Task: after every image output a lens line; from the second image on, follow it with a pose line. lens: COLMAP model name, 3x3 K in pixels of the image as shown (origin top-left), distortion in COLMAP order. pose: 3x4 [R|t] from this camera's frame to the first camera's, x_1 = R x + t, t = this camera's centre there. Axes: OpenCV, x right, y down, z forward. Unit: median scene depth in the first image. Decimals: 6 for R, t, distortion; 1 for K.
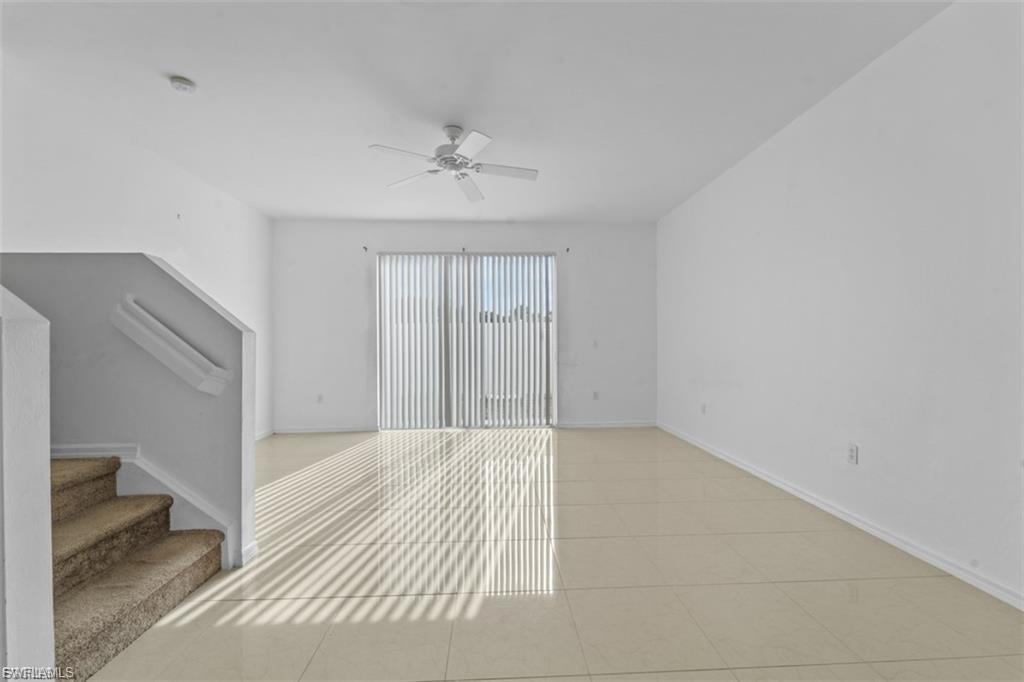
lens RADIAL K [[416.6, 0, 525.0], [0, 416.6, 343.8], [0, 0, 1]] dist [0.000623, -0.000163]
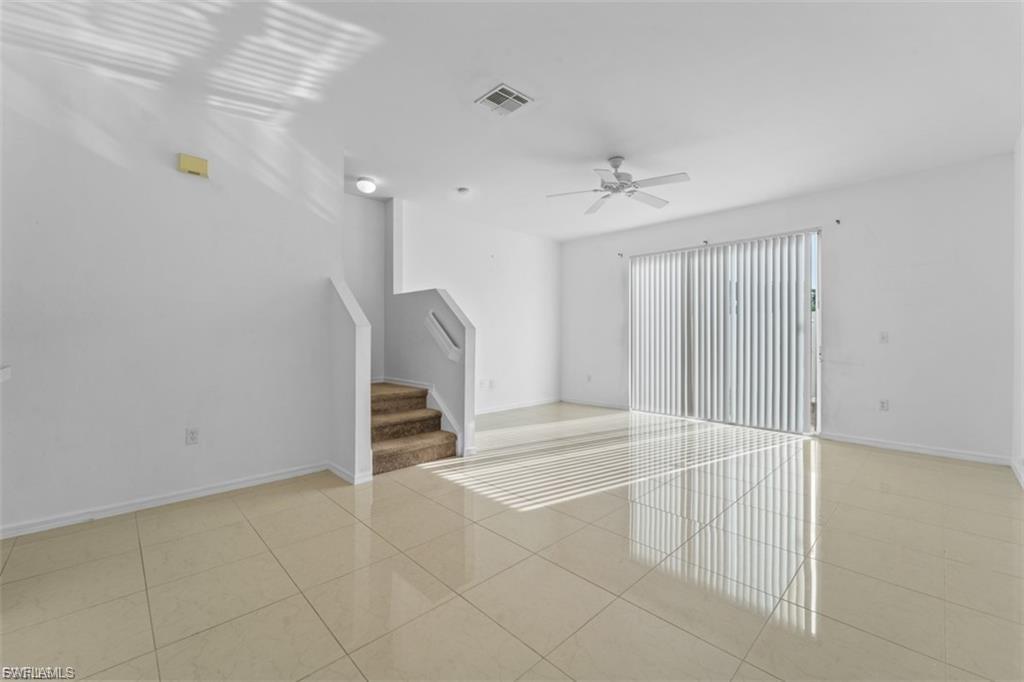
lens RADIAL K [[418.8, 0, 512.2], [0, 418.8, 333.3], [0, 0, 1]] dist [-0.000260, -0.000111]
pose [[0.660372, 0.004353, -0.750926, 0.695931], [-0.008400, 0.999963, -0.001591, -0.002254], [0.750891, 0.007358, 0.660385, -0.041199]]
